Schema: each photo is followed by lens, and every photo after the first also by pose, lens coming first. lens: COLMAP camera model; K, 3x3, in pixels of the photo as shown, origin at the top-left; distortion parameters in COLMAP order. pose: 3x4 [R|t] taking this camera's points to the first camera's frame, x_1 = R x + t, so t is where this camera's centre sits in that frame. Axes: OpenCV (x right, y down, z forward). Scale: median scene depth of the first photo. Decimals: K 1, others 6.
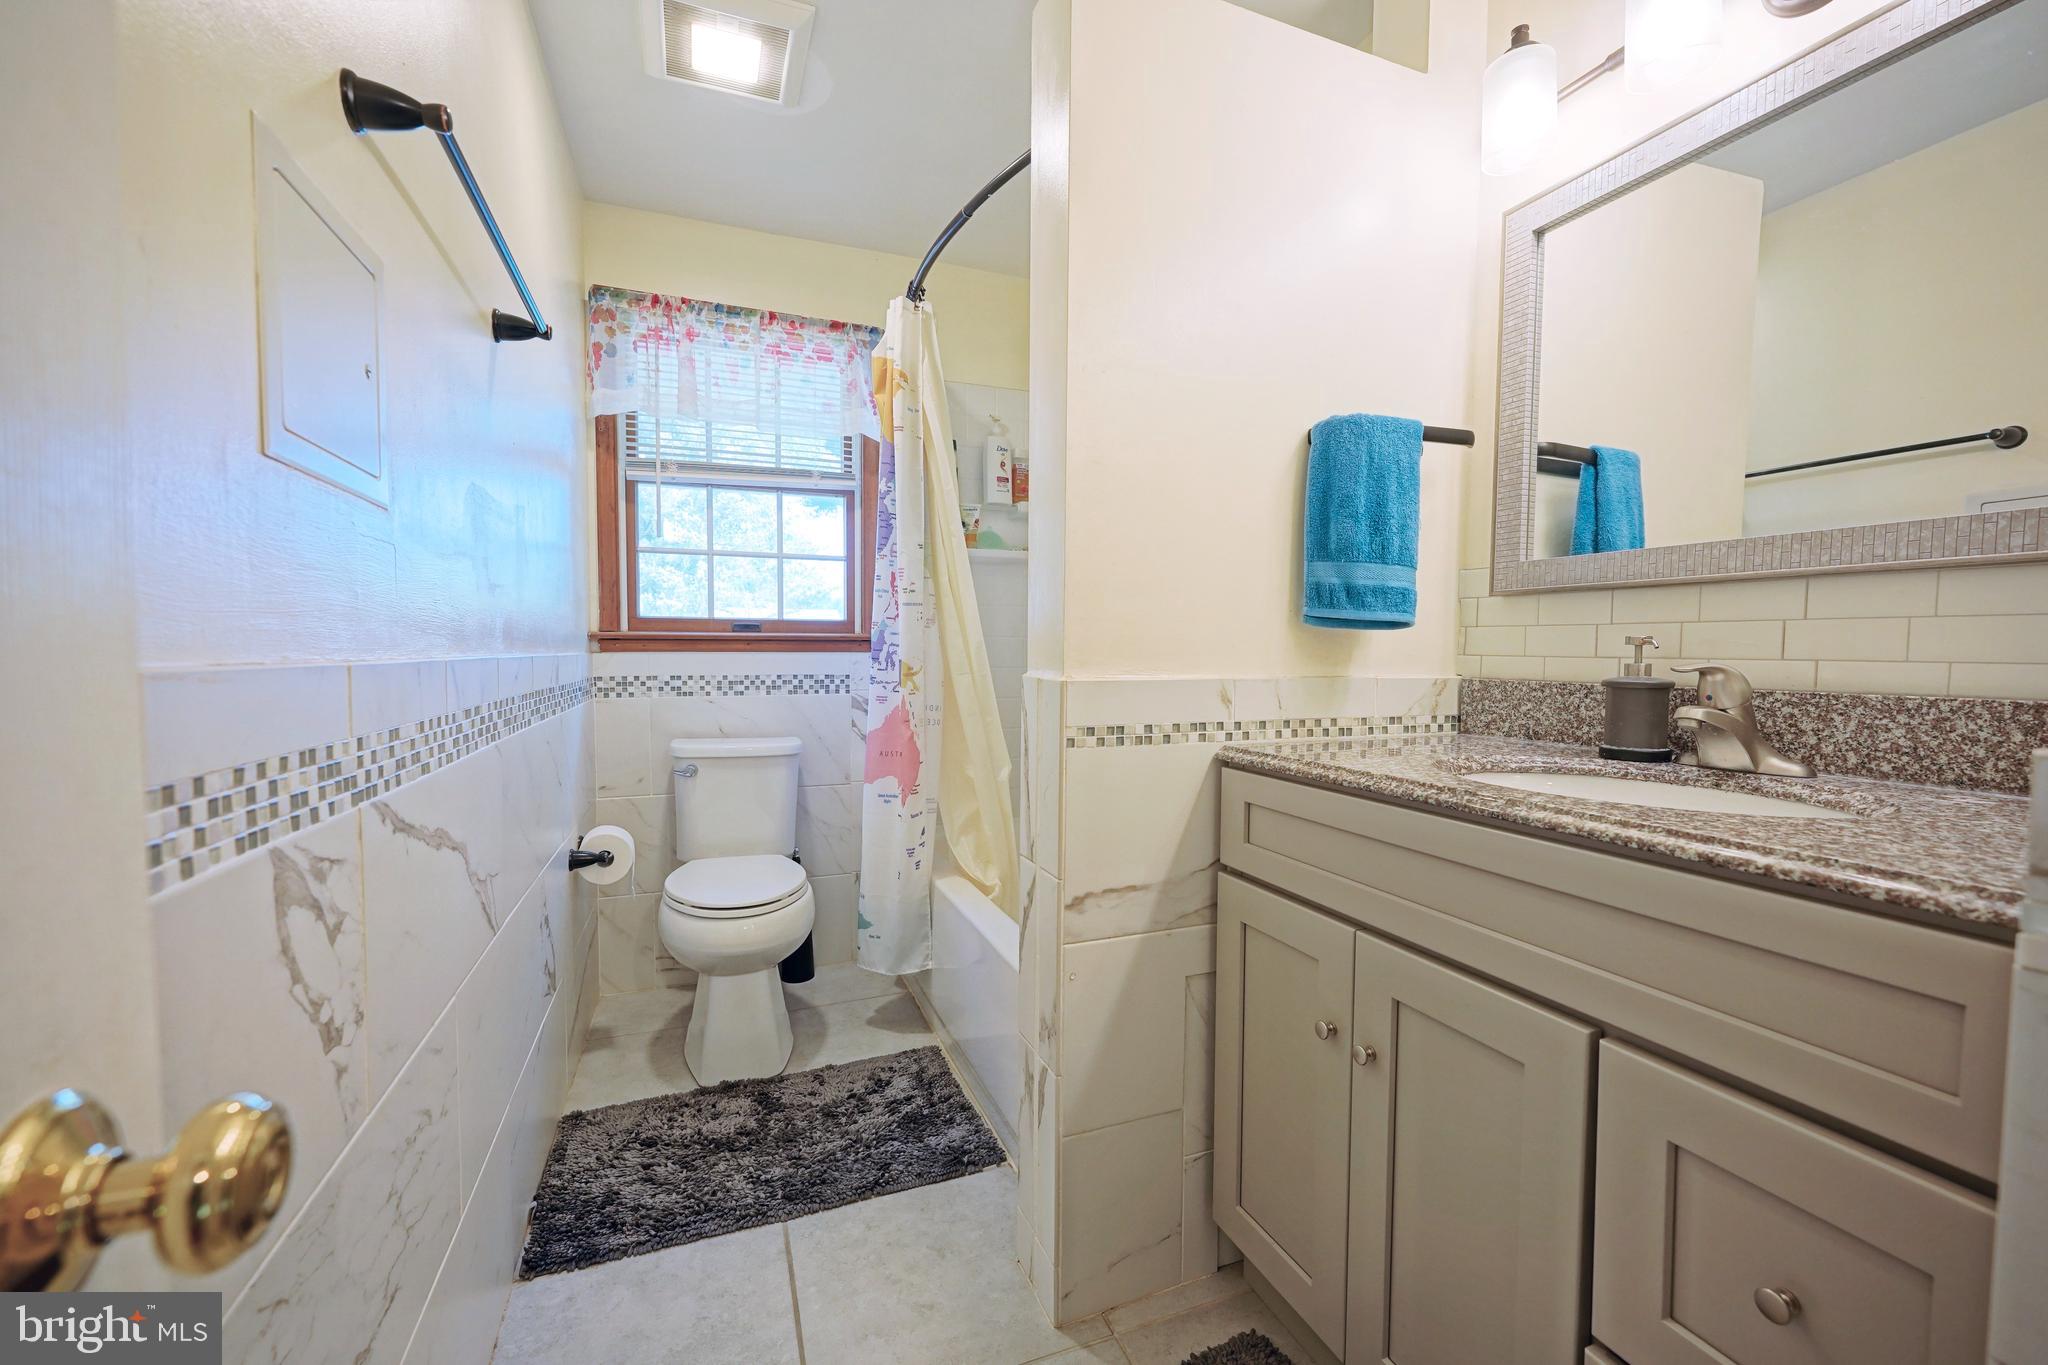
lens RADIAL K [[826.0, 0, 1011.6], [0, 826.0, 688.9], [0, 0, 1]] dist [-0.001060, -0.000391]
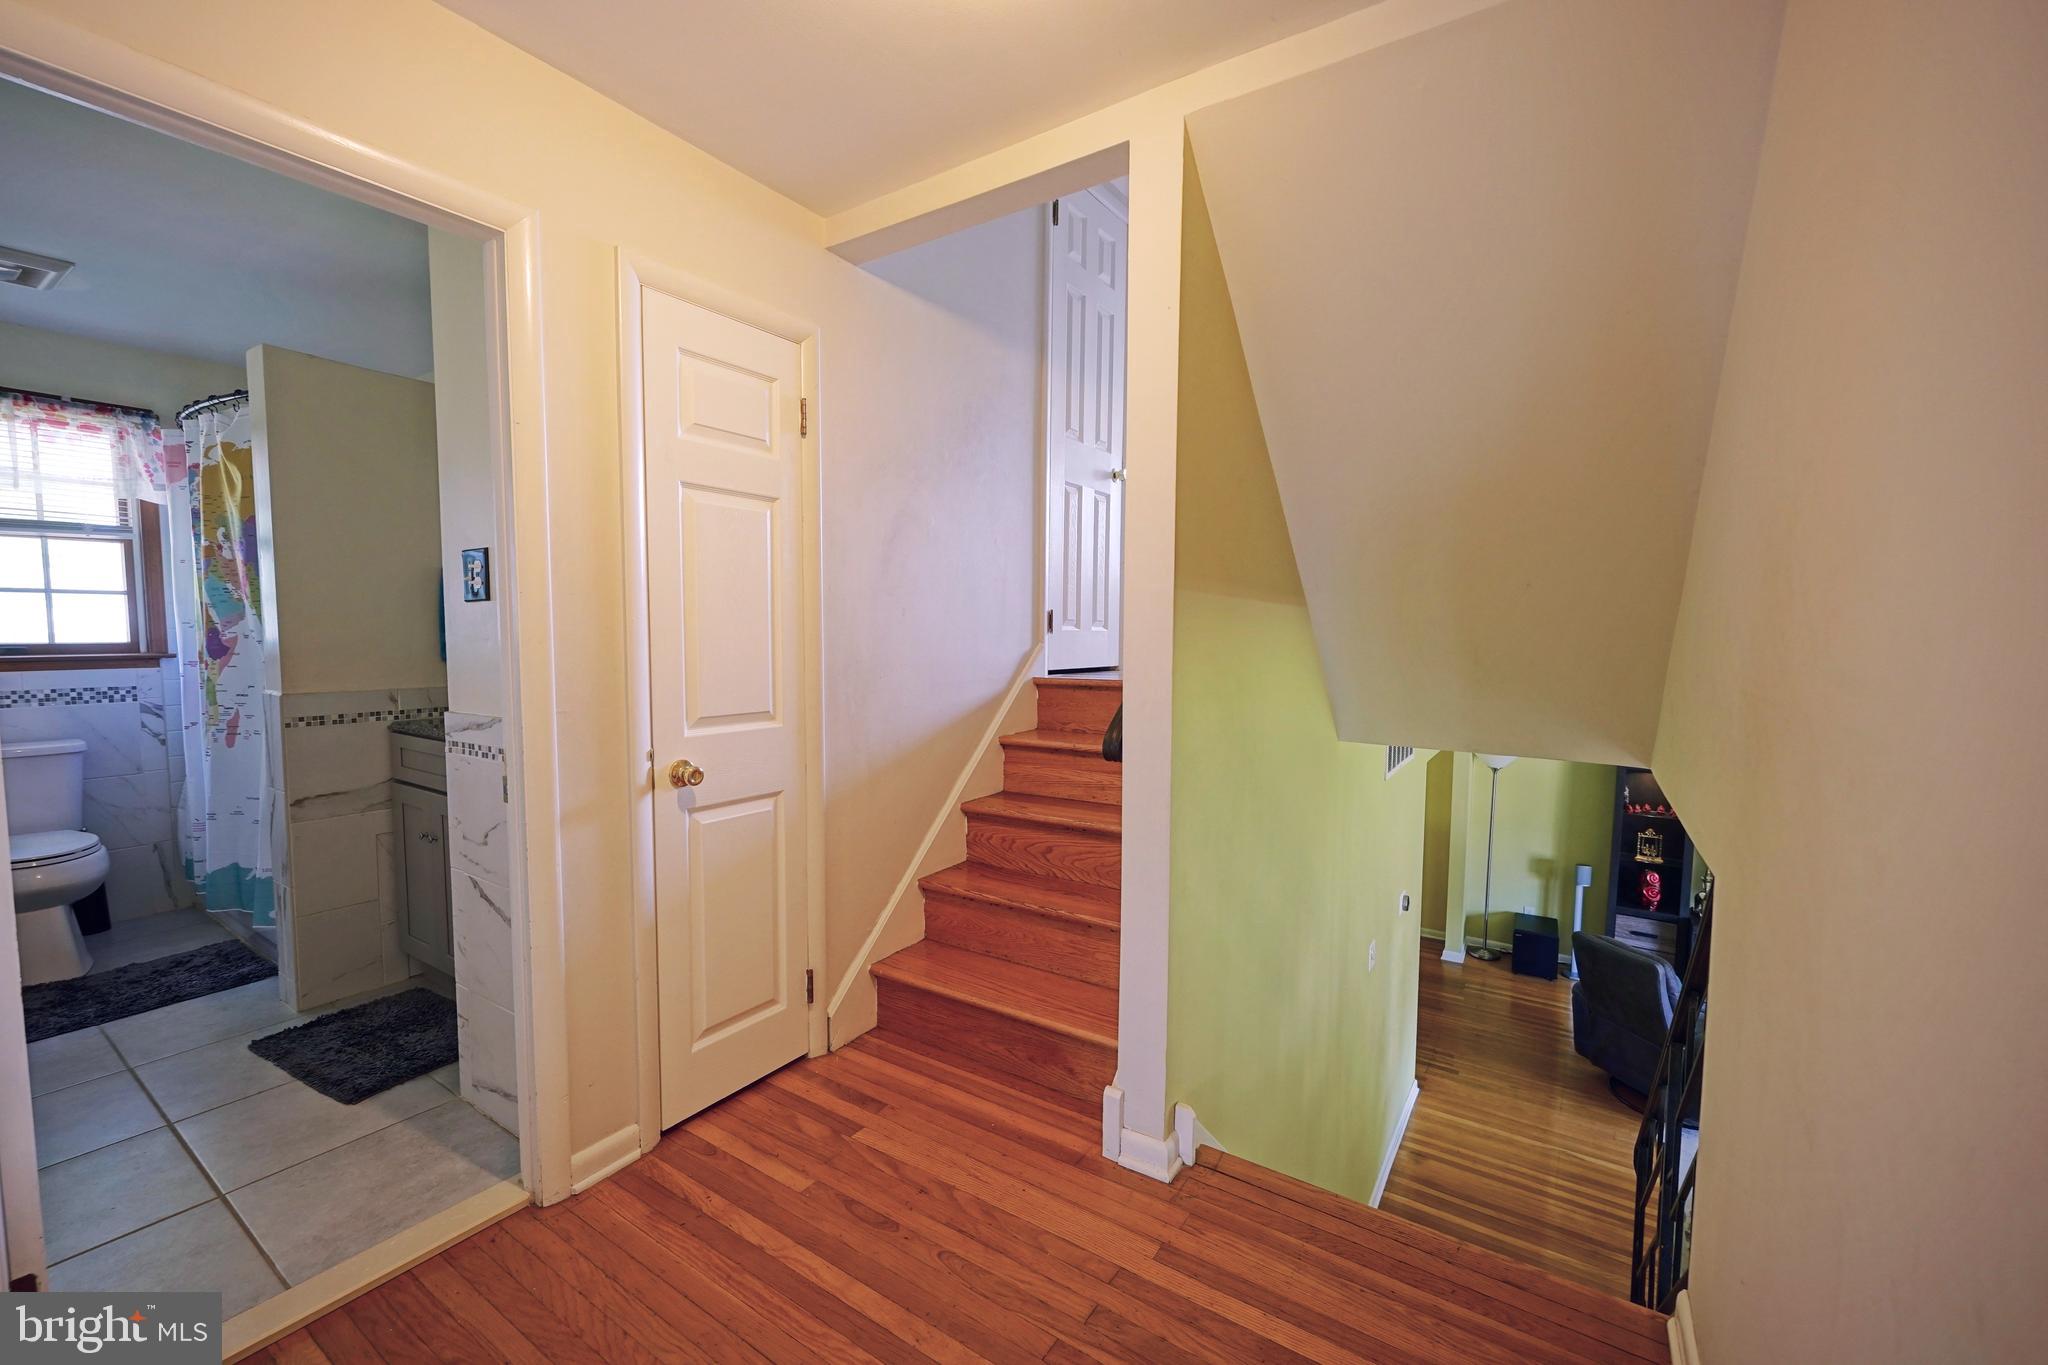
lens RADIAL K [[826.0, 0, 1038.8], [0, 826.0, 691.0], [0, 0, 1]] dist [-0.001060, -0.000391]
pose [[0.809349, -0.041517, 0.585859, 0.186346], [0.024409, 0.999014, 0.037075, -0.024678], [-0.586821, -0.015707, 0.809564, -0.854165]]
